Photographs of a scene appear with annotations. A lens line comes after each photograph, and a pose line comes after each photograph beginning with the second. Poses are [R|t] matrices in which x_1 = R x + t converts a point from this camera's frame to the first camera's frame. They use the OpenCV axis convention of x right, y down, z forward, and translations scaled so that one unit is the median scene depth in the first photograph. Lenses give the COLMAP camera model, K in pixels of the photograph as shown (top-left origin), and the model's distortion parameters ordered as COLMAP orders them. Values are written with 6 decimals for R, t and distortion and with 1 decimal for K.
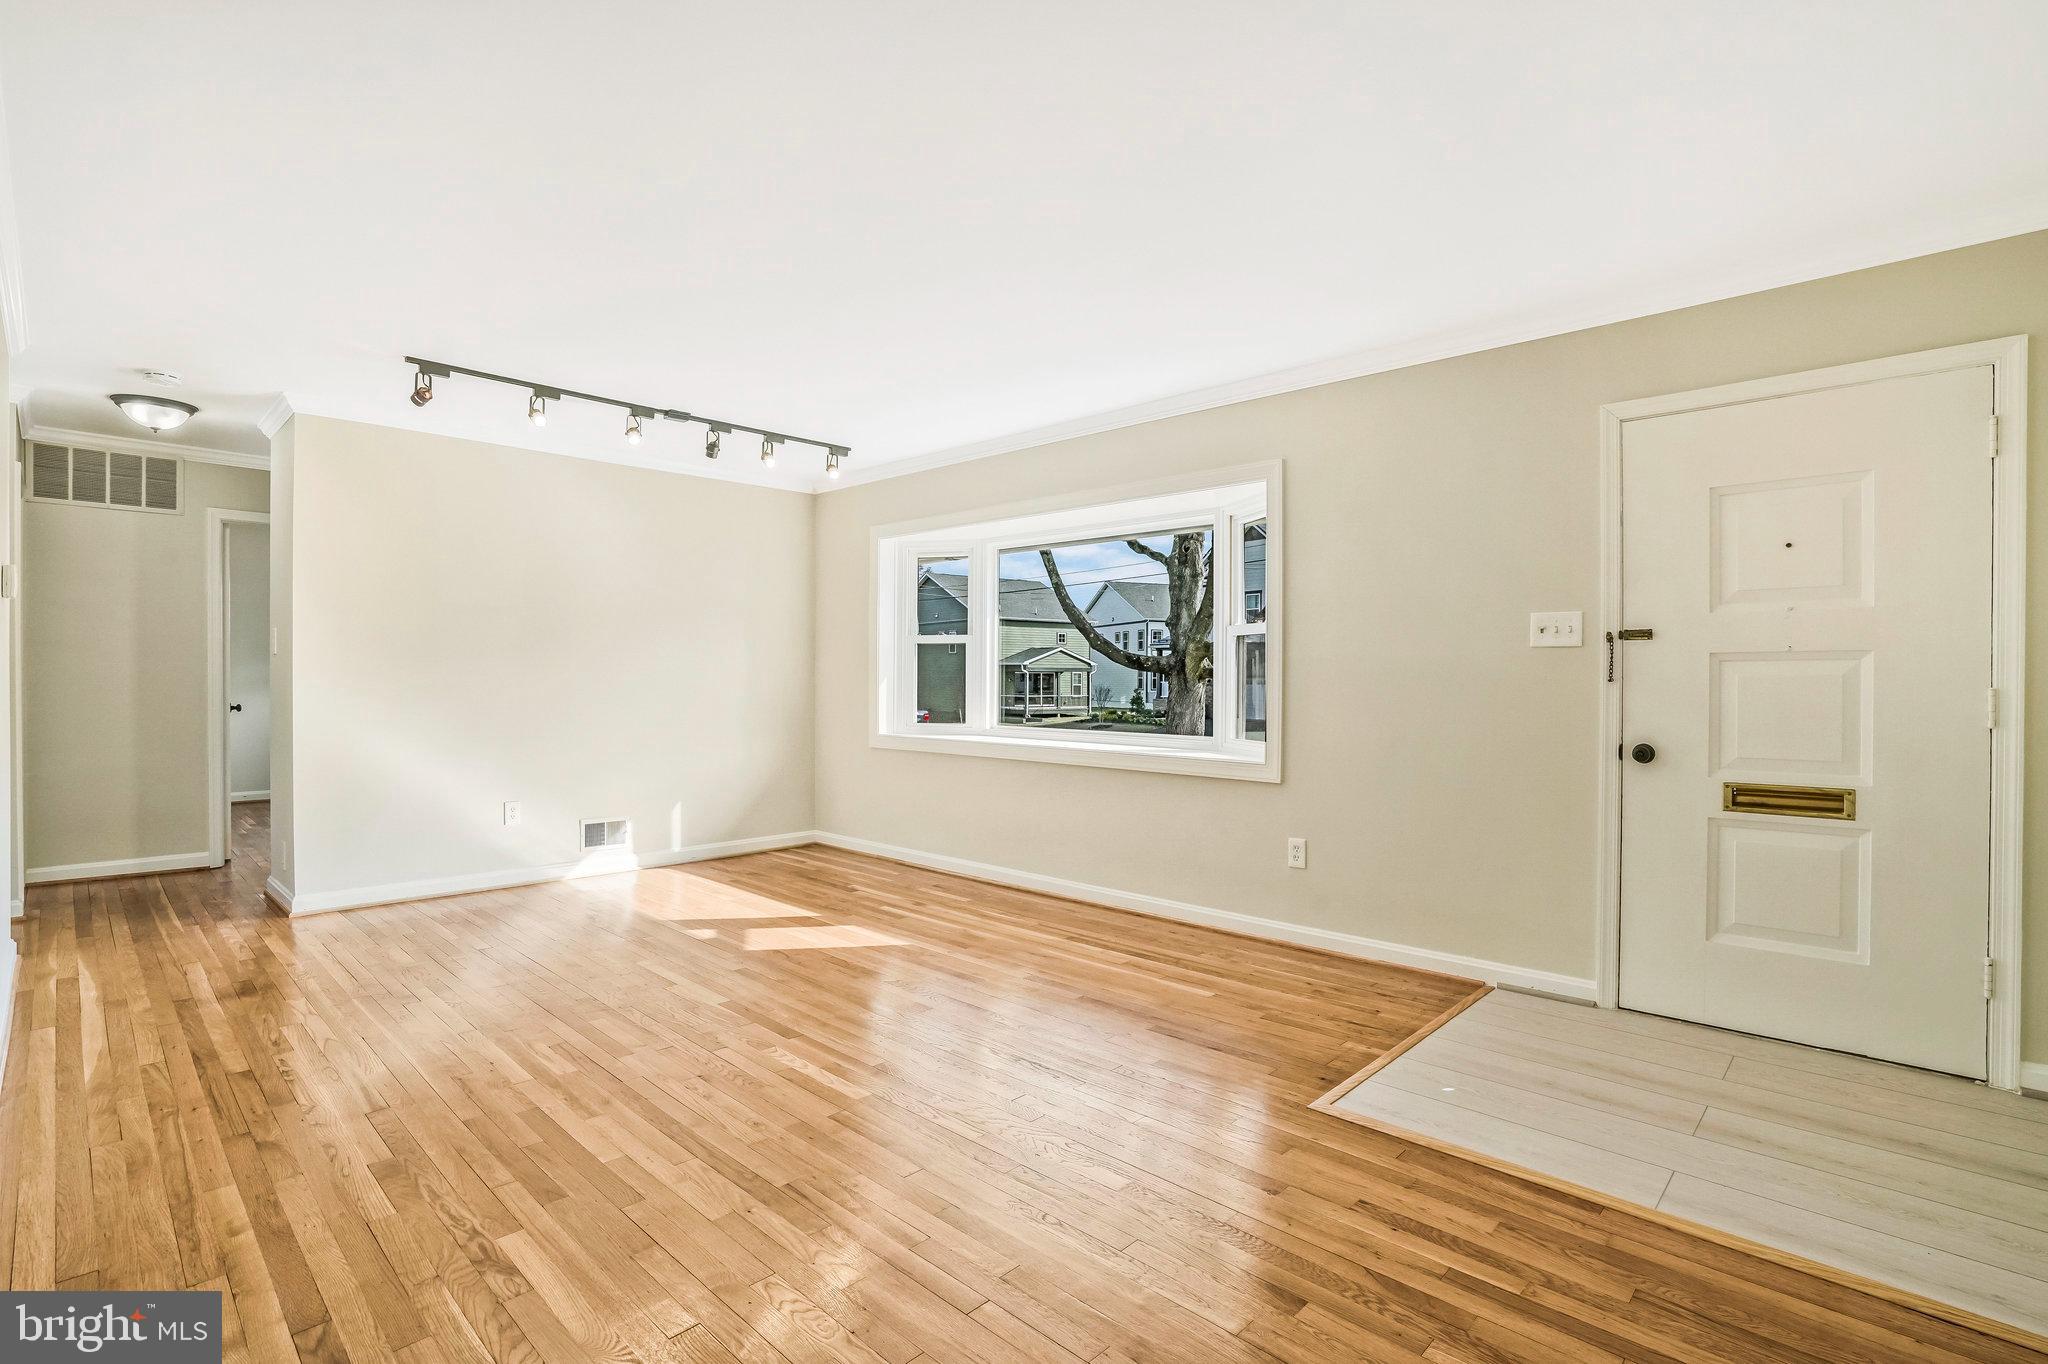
lens RADIAL K [[955.3, 0, 1023.8], [0, 955.3, 700.6], [0, 0, 1]] dist [-0.054400, 0.018542]
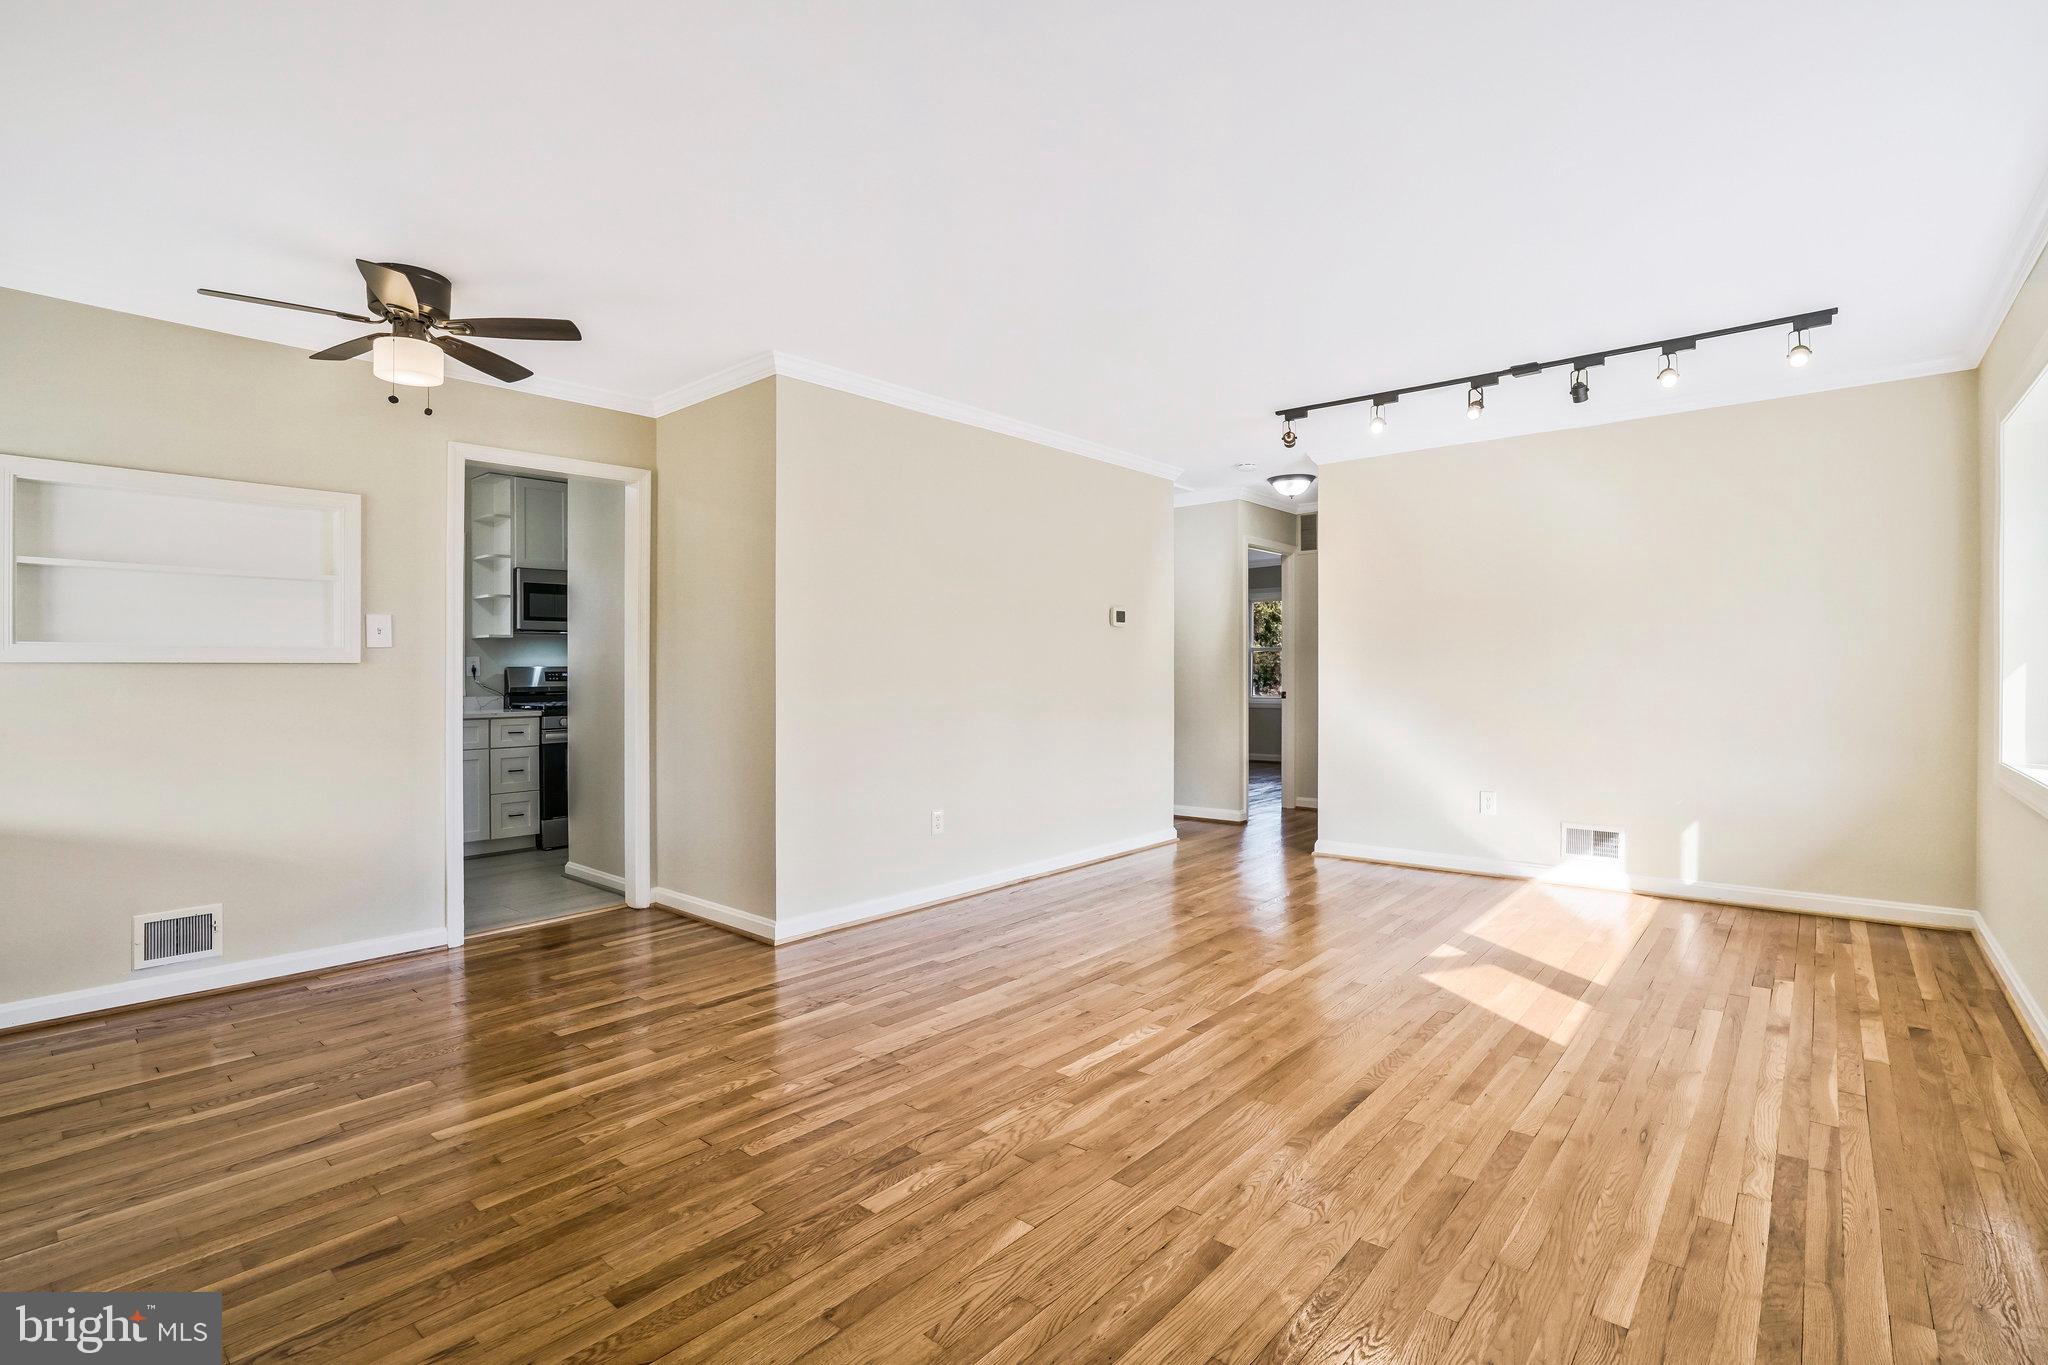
lens RADIAL K [[955.3, 0, 1029.0], [0, 955.3, 681.7], [0, 0, 1]] dist [-0.054400, 0.018542]
pose [[0.053445, 0.004805, -0.998559, 0.601932], [-0.015810, 0.999867, 0.003965, -0.008483], [0.998446, 0.015576, 0.053514, 0.633054]]
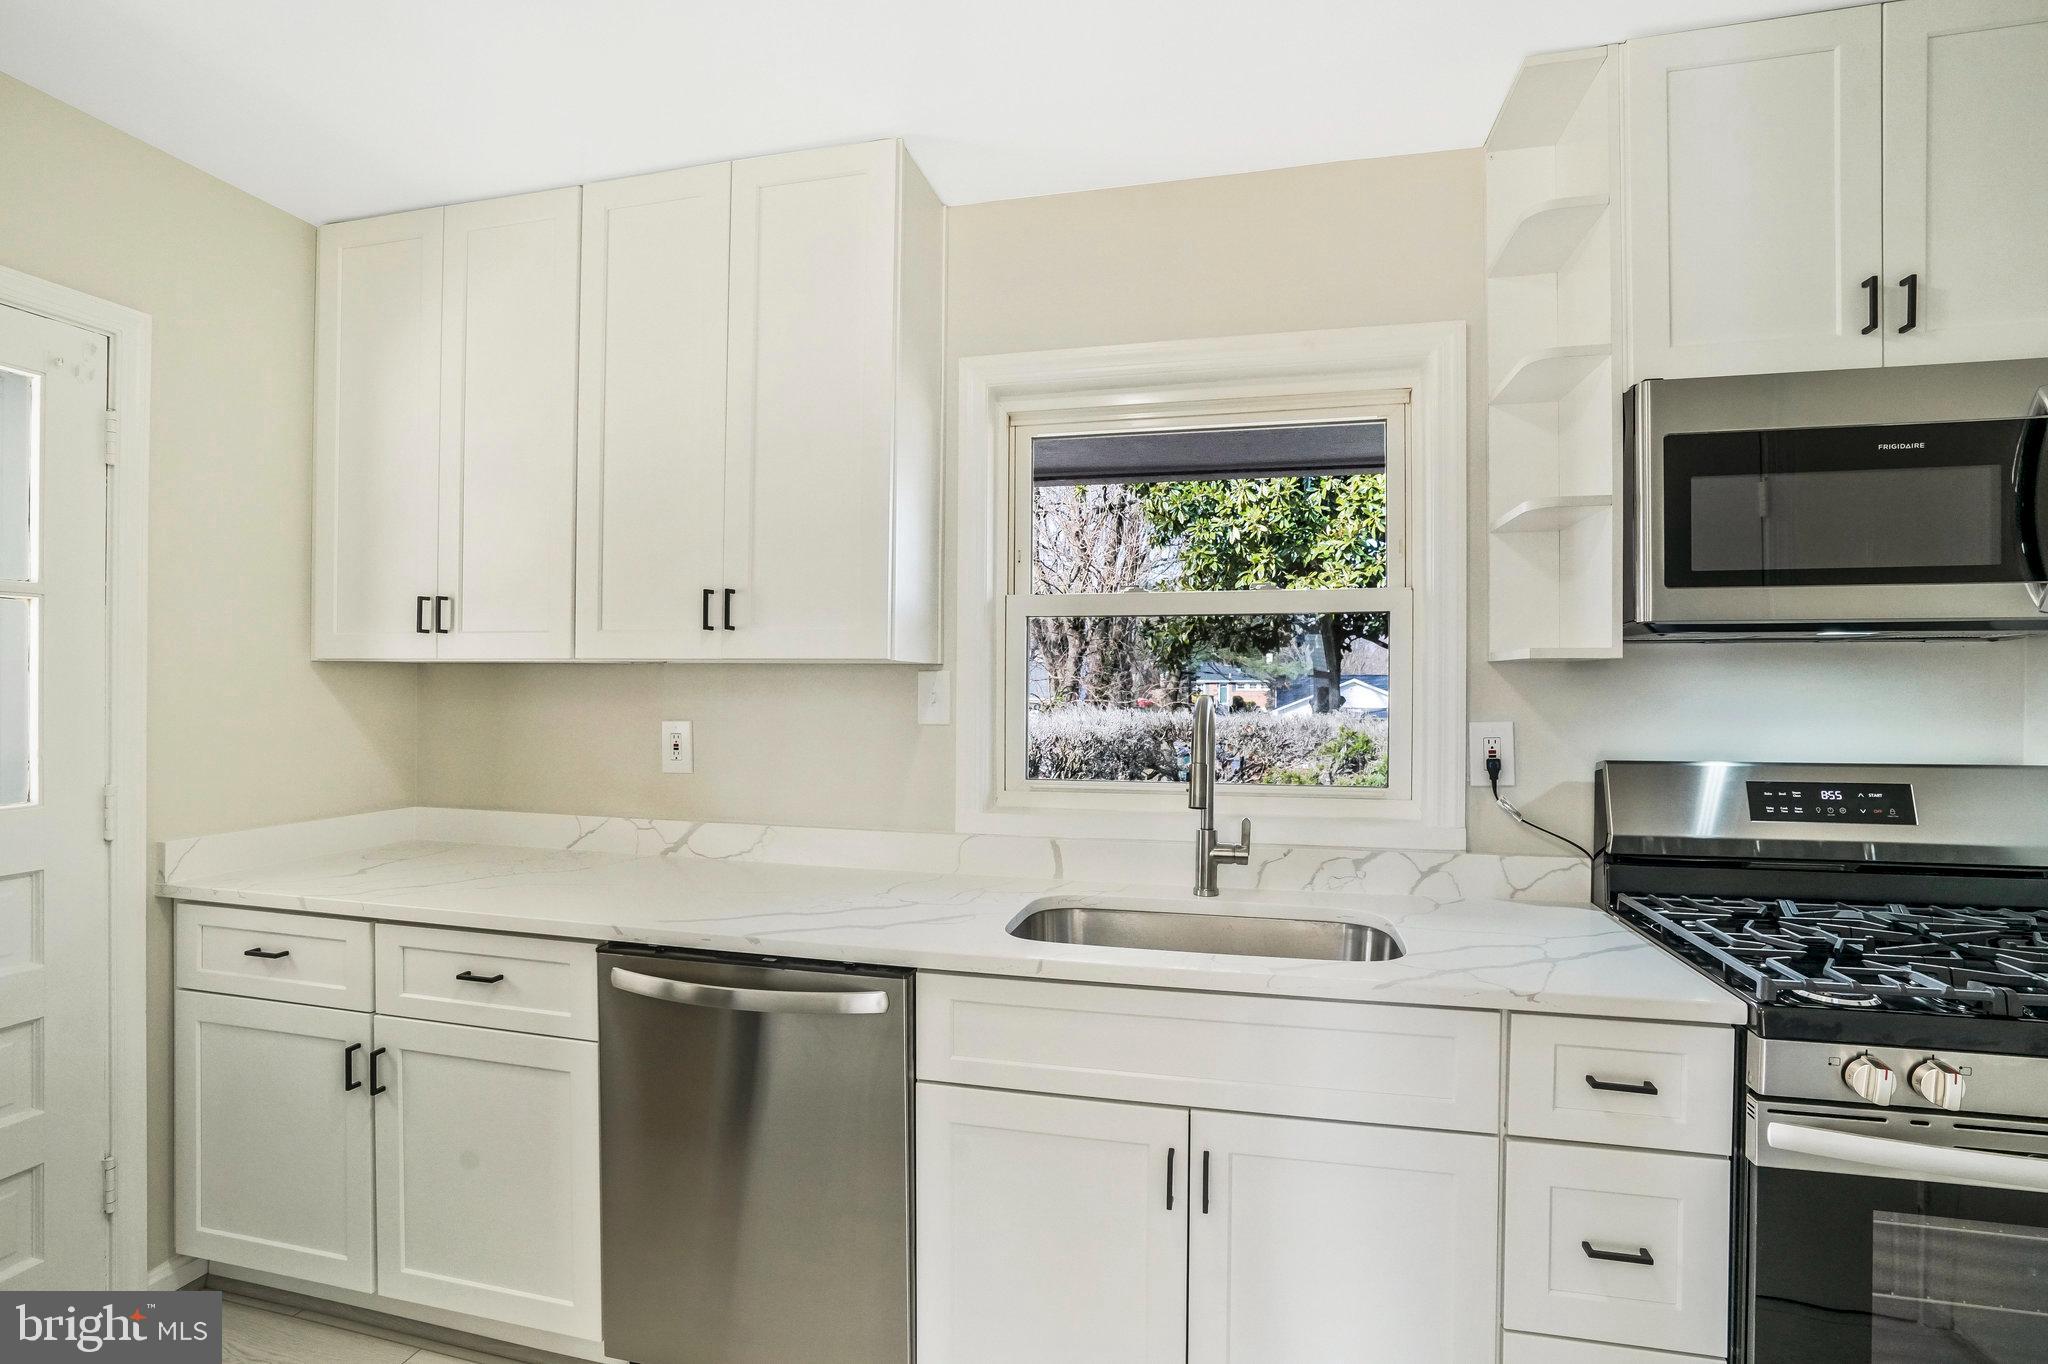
lens RADIAL K [[955.3, 0, 1074.9], [0, 955.3, 673.1], [0, 0, 1]] dist [-0.054400, 0.018542]
pose [[-0.839949, -0.014855, -0.542462, -0.671552], [-0.022363, 0.999724, 0.007250, -0.056400], [0.542205, 0.018220, -0.840049, 0.032426]]
